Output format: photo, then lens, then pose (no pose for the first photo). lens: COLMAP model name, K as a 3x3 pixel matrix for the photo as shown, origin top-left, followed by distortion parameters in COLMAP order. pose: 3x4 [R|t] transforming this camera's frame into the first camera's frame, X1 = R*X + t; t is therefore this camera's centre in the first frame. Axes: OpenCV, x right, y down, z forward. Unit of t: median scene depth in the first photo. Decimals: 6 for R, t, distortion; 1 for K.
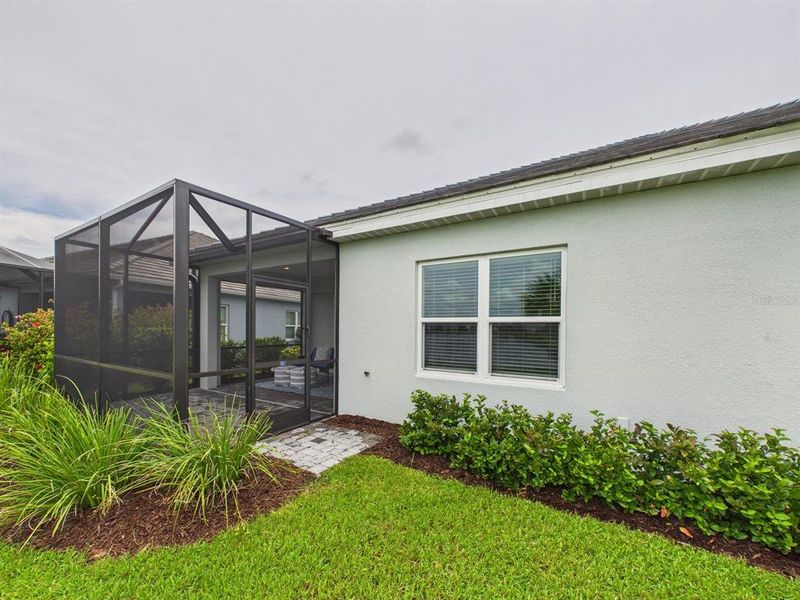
lens RADIAL K [[322.4, 0, 399.8], [0, 322.4, 304.6], [0, 0, 1]] dist [0.000245, 0.000606]
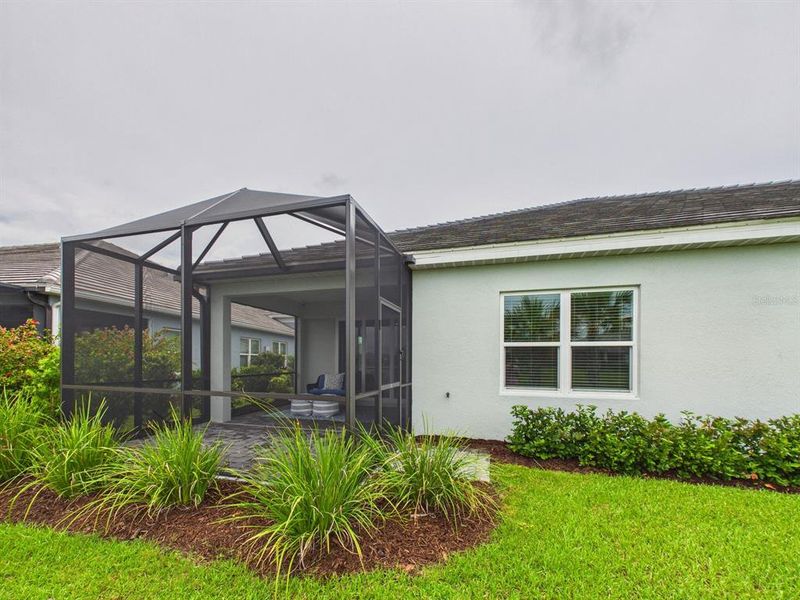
lens RADIAL K [[322.4, 0, 383.6], [0, 322.4, 334.9], [0, 0, 1]] dist [0.000245, 0.000606]
pose [[0.963778, 0.016549, 0.266191, -0.696067], [-0.015892, 0.999863, -0.004622, 0.029344], [-0.266231, 0.000224, 0.963909, 0.031723]]
